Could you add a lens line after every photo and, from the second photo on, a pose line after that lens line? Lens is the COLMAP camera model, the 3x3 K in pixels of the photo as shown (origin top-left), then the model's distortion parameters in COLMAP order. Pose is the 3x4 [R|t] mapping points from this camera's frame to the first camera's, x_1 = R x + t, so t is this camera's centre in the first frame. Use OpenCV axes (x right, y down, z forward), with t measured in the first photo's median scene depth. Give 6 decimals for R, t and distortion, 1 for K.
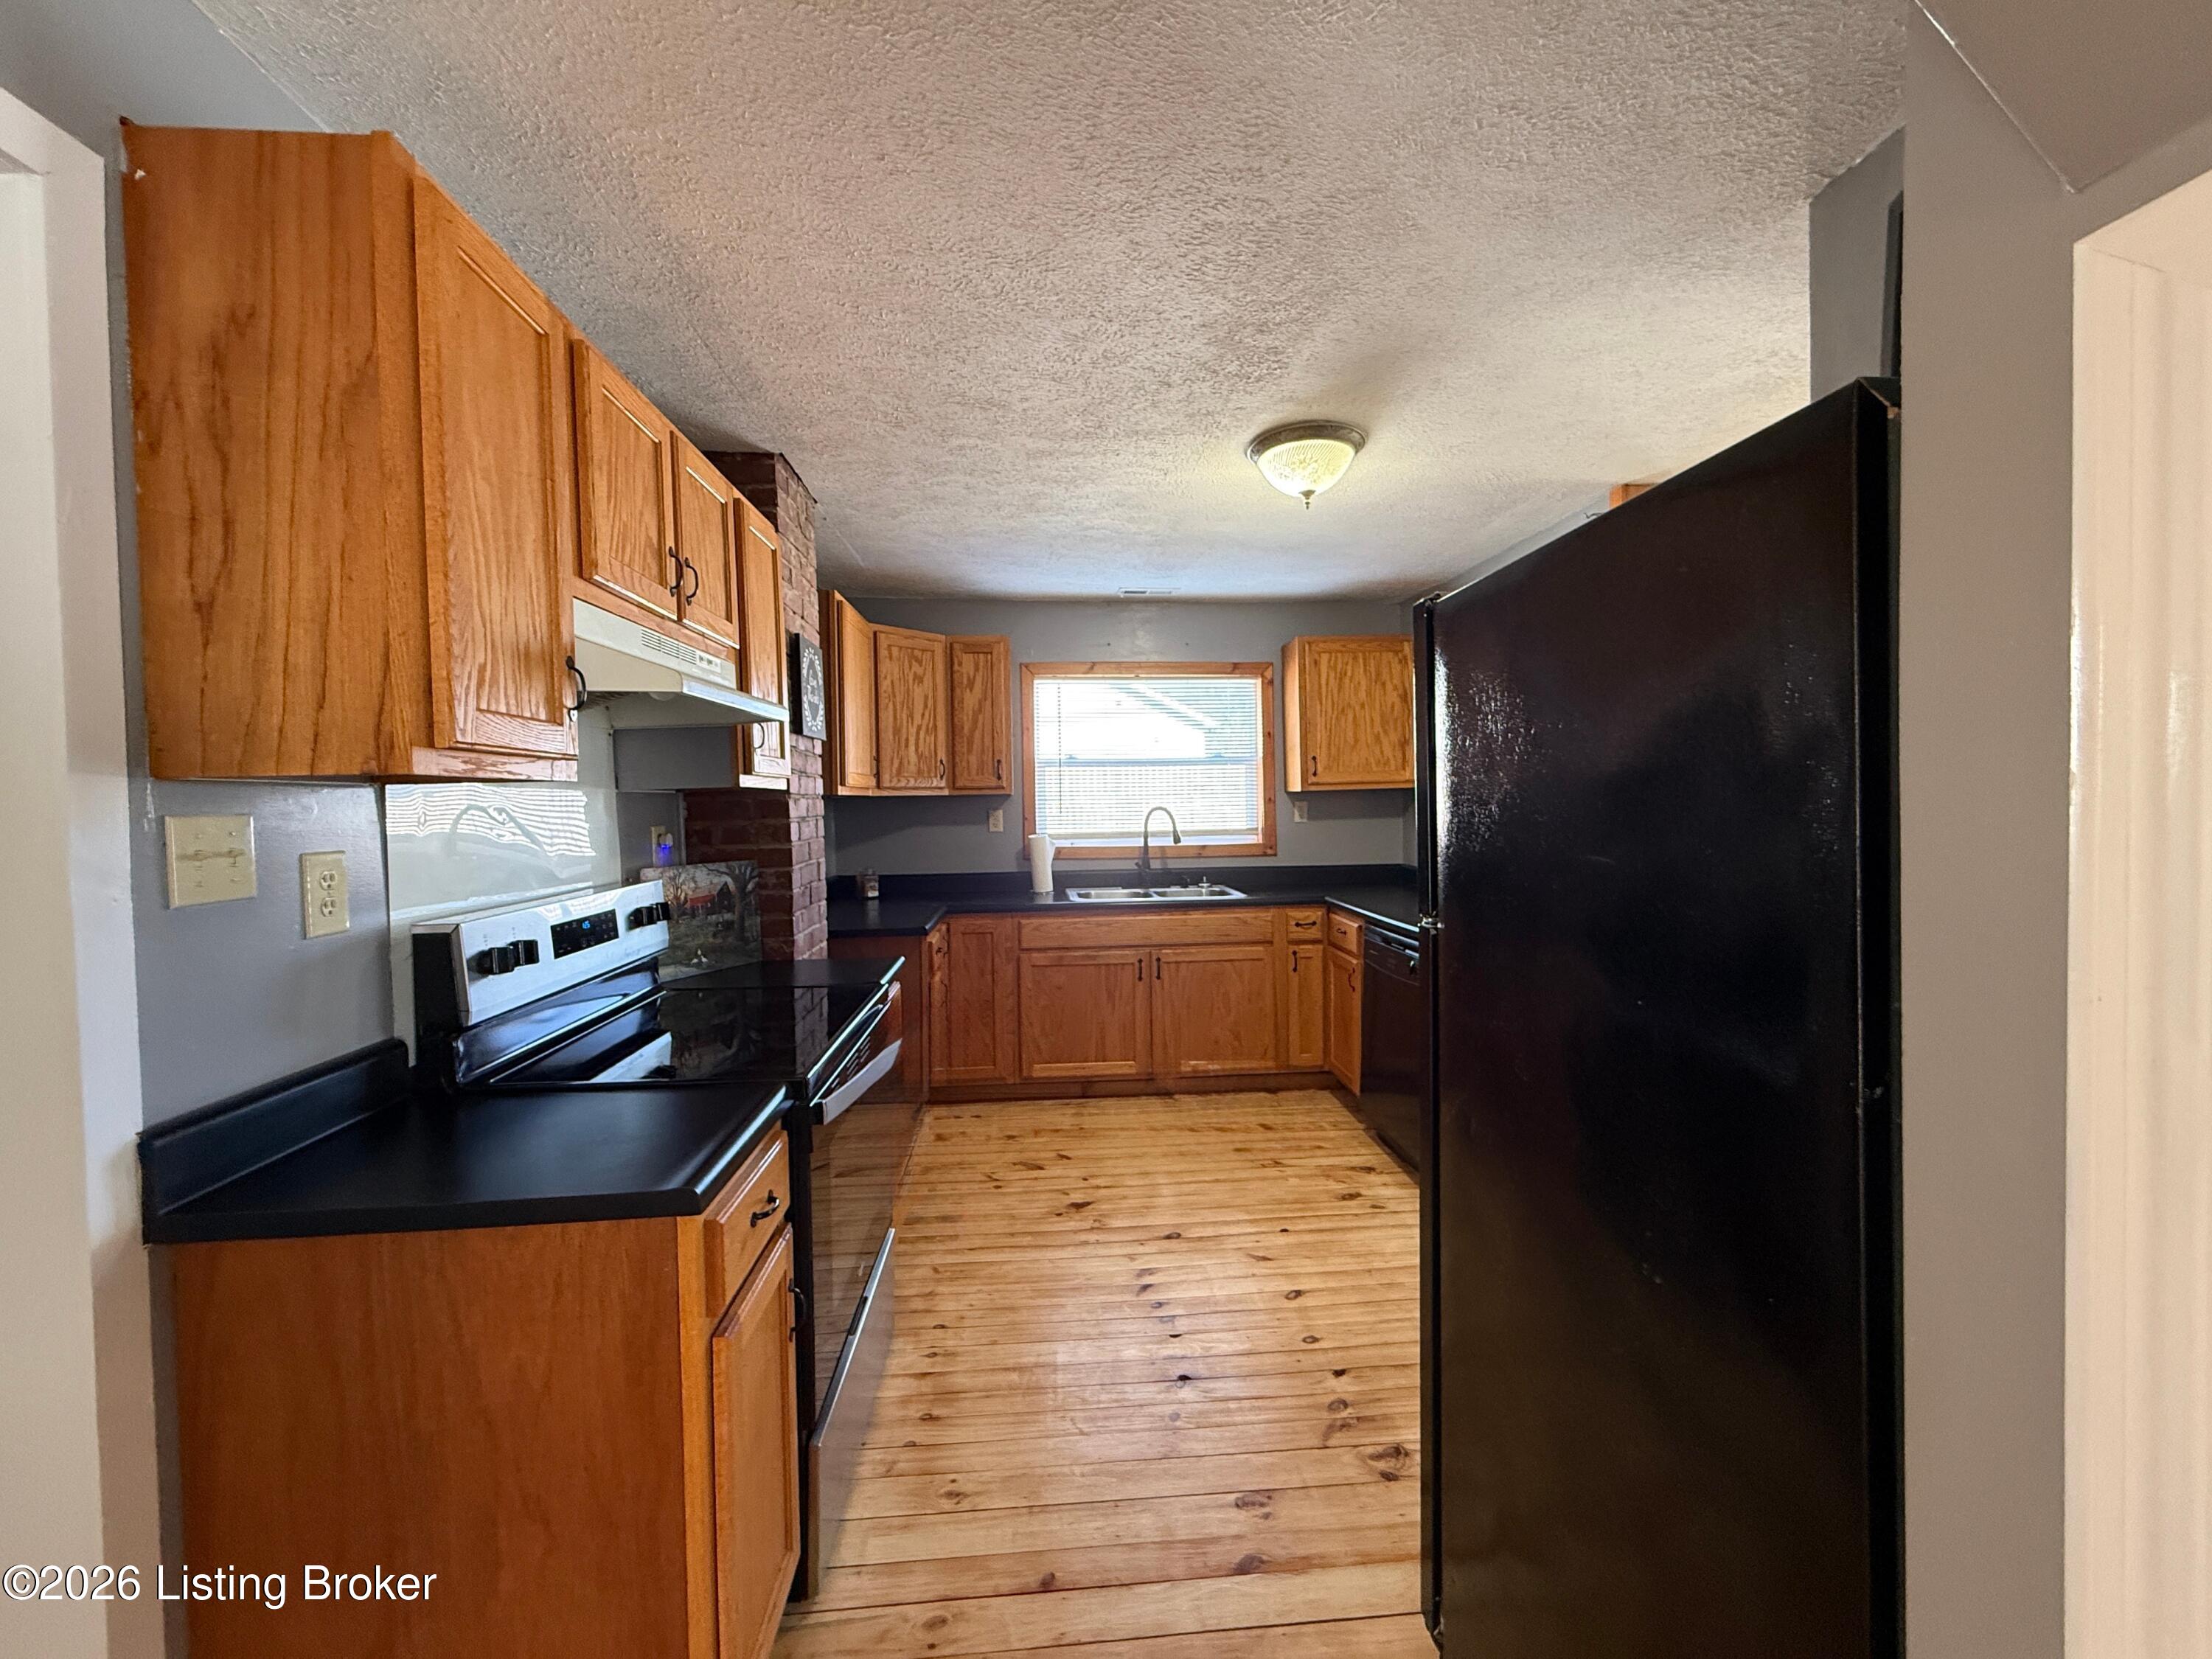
lens RADIAL K [[881.0, 0, 1102.6], [0, 881.0, 822.3], [0, 0, 1]] dist [-0.001056, 0.000437]
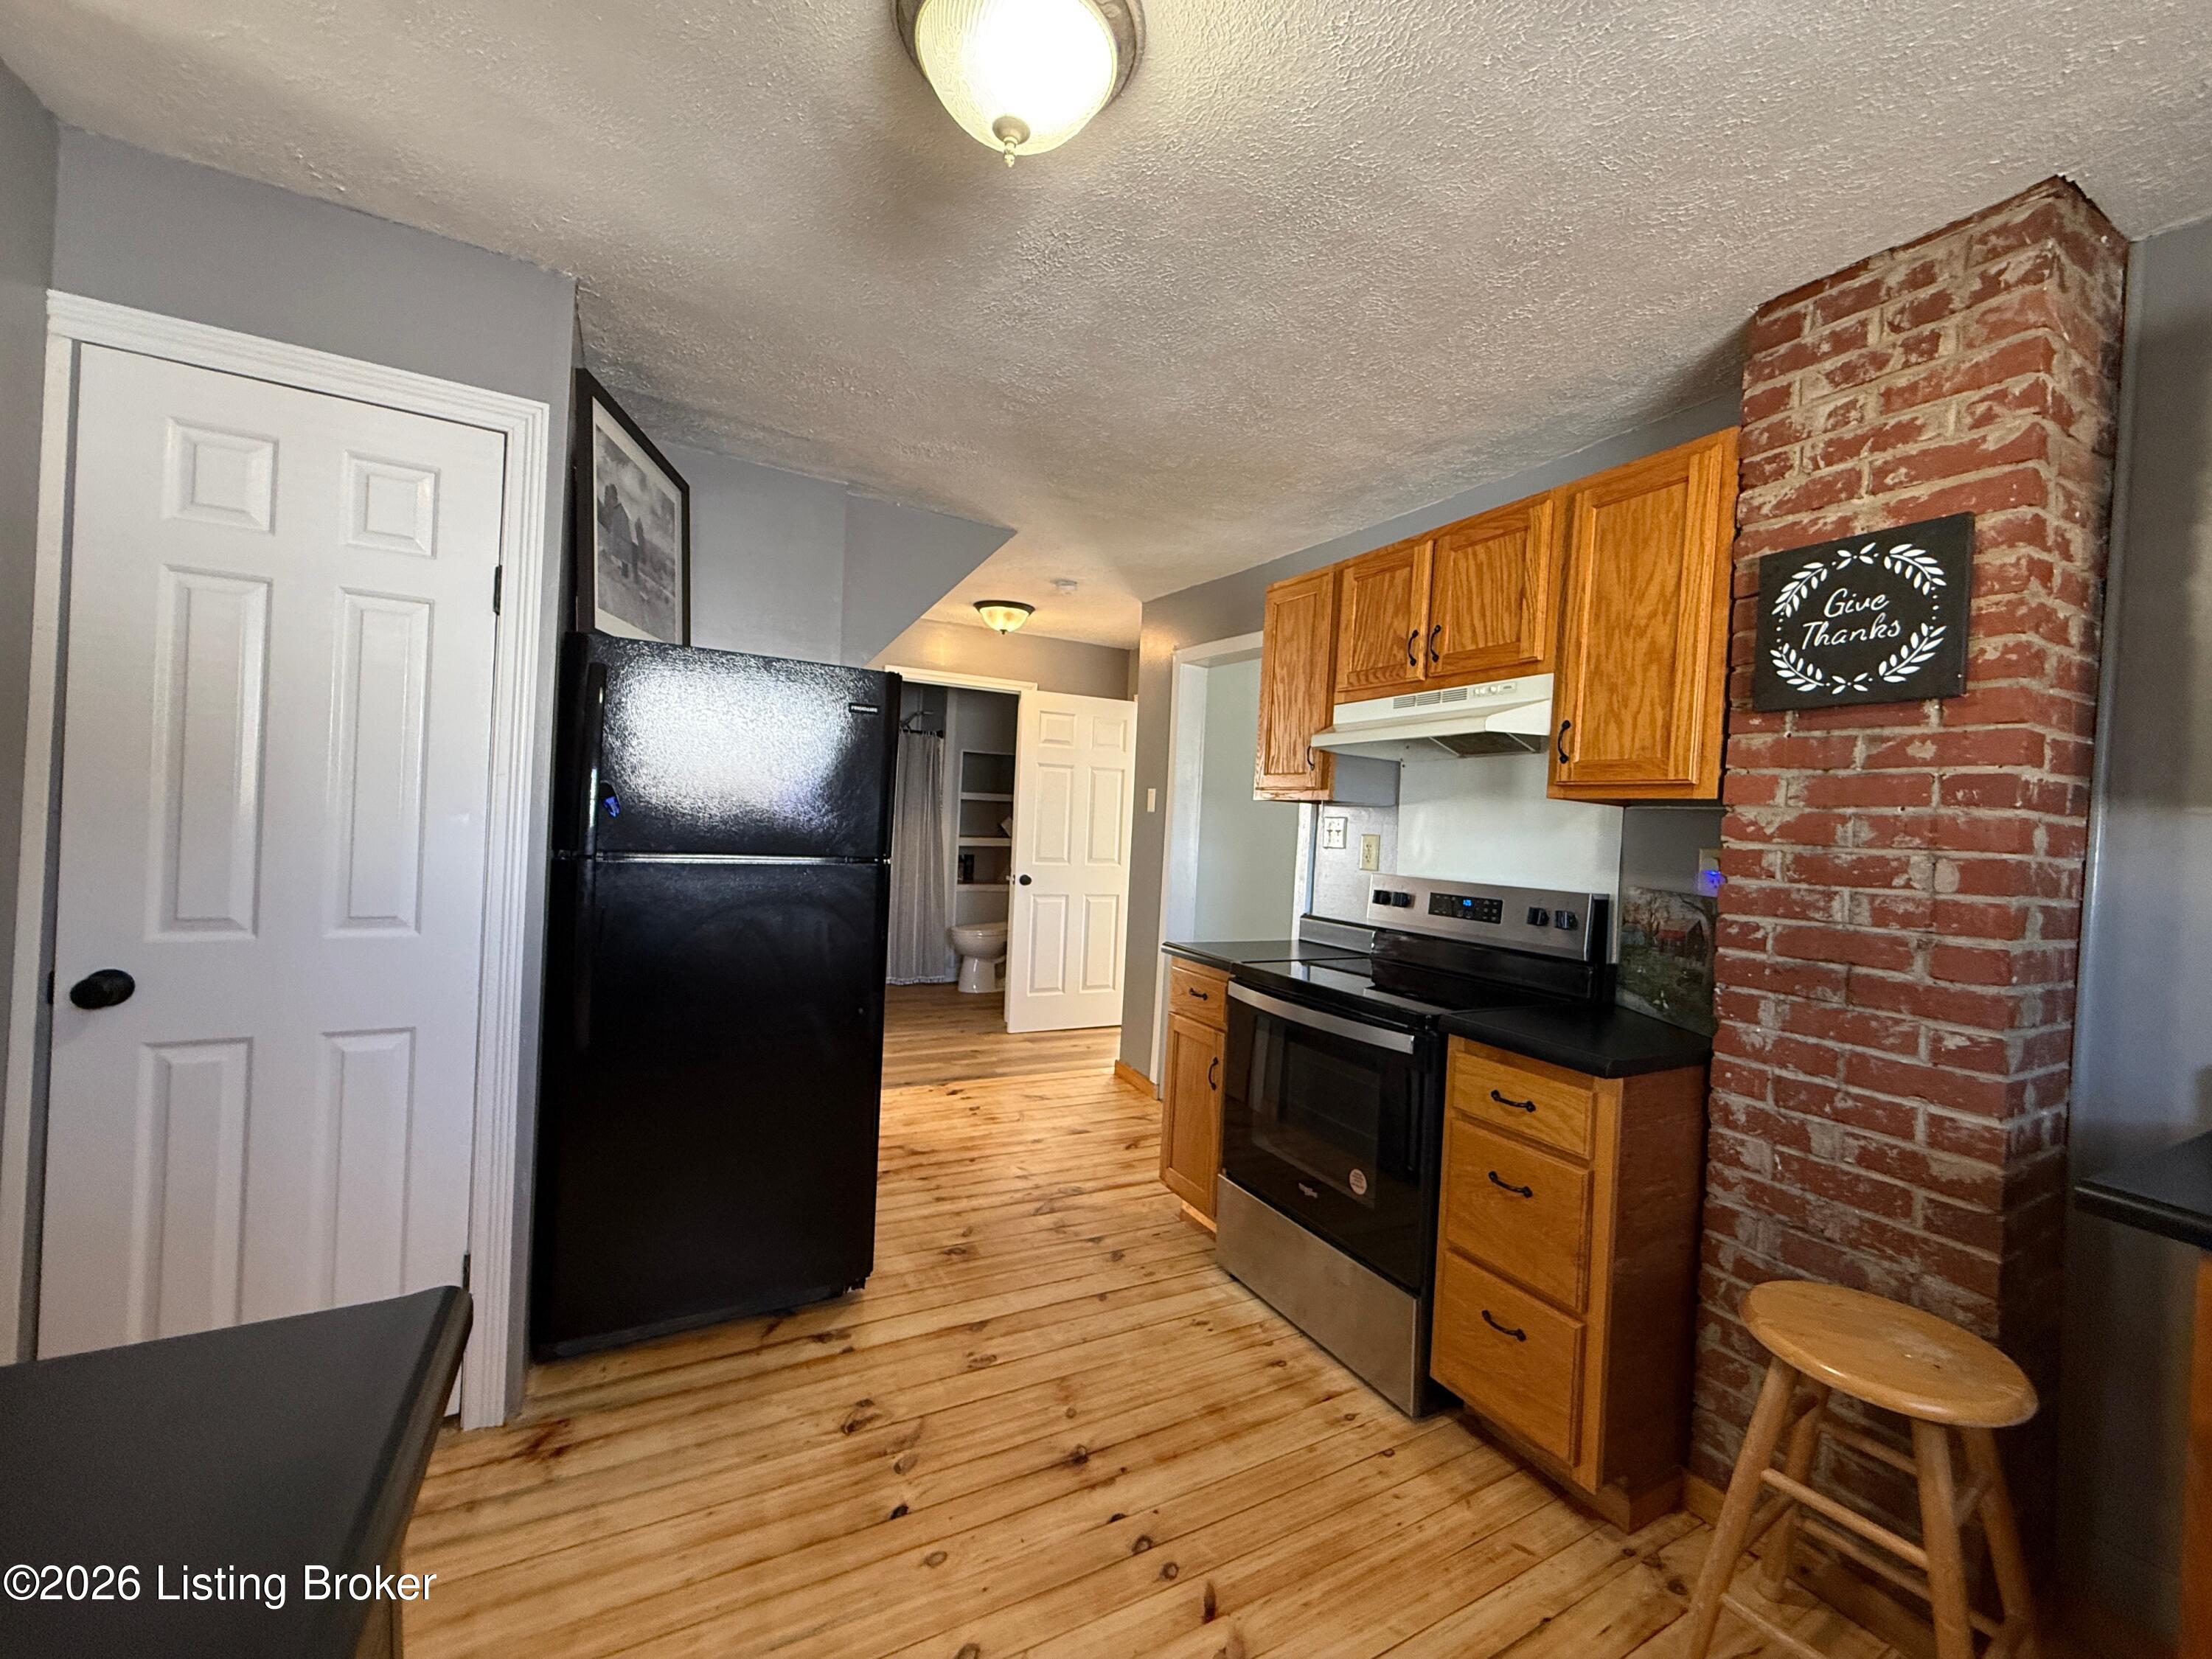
lens RADIAL K [[881.0, 0, 1103.4], [0, 881.0, 823.6], [0, 0, 1]] dist [-0.001056, 0.000437]
pose [[-0.913428, -0.030653, -0.405844, 0.250102], [-0.046935, 0.998441, 0.030224, -0.011501], [0.404284, 0.046656, -0.913443, 1.000130]]
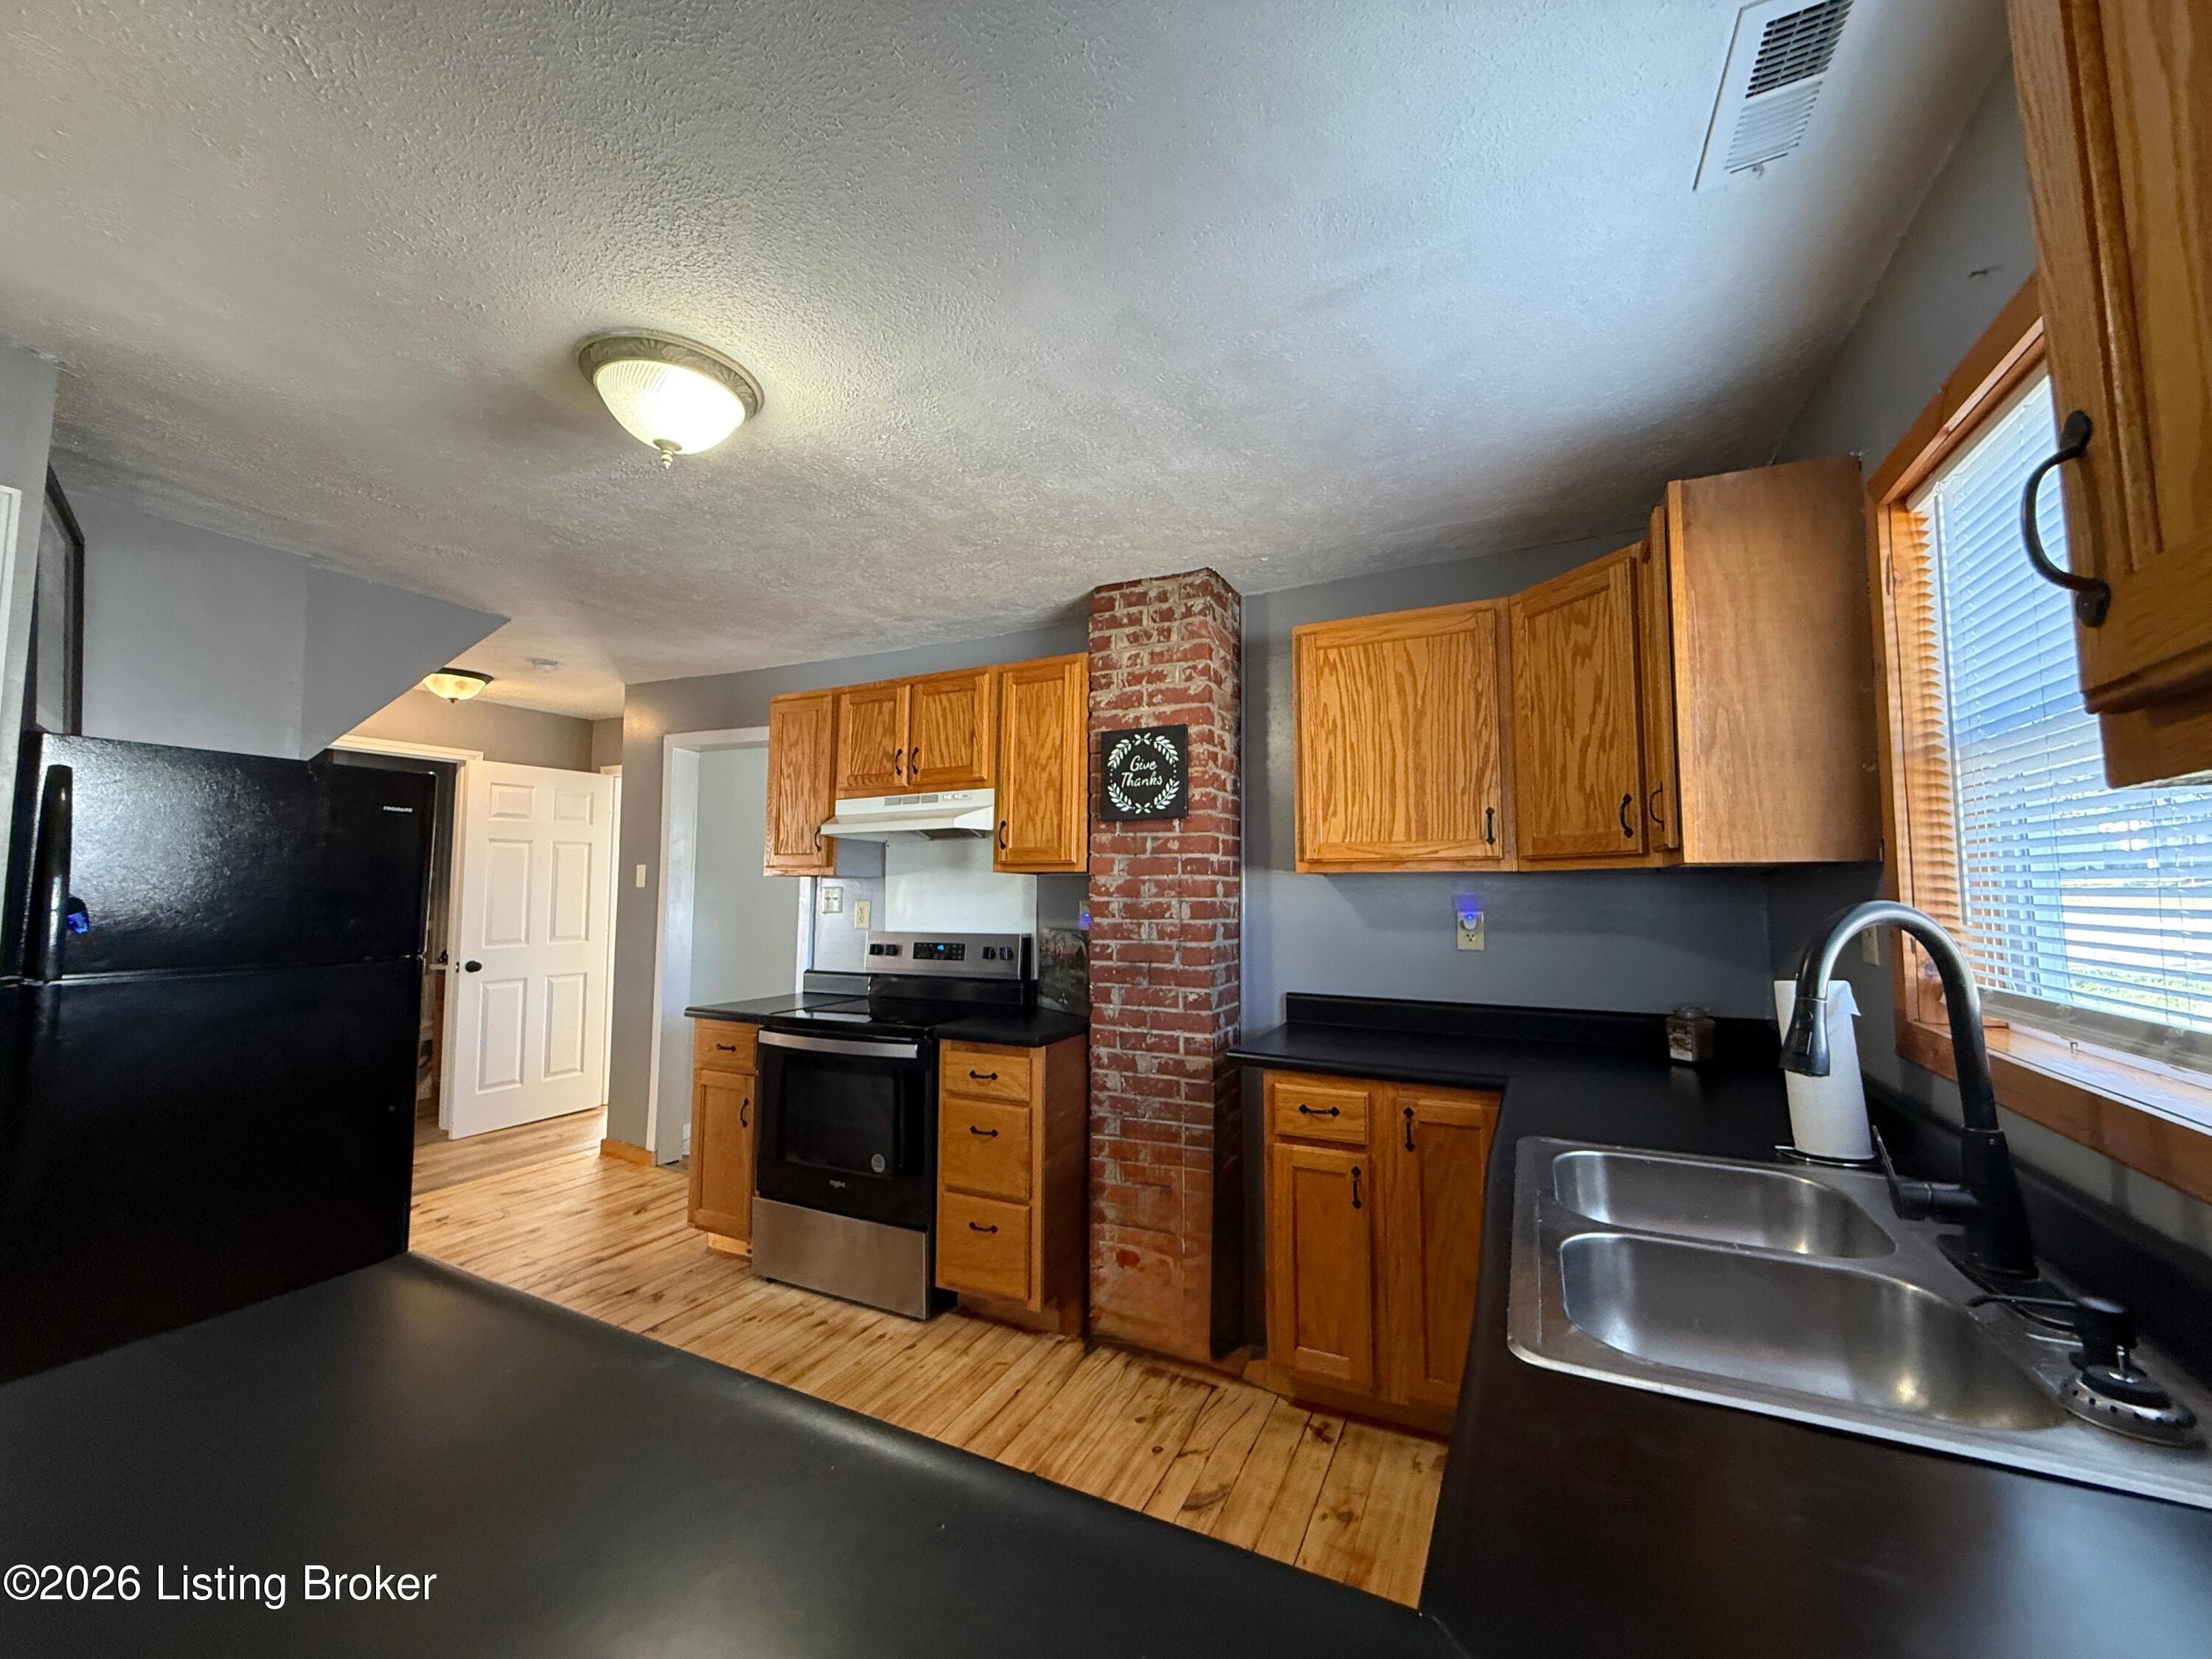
lens RADIAL K [[881.0, 0, 1103.6], [0, 881.0, 824.6], [0, 0, 1]] dist [-0.001056, 0.000437]
pose [[-0.510893, -0.049919, -0.858194, 0.434429], [-0.014454, 0.998670, -0.049486, -0.029590], [0.859523, -0.012878, -0.510935, 1.121314]]
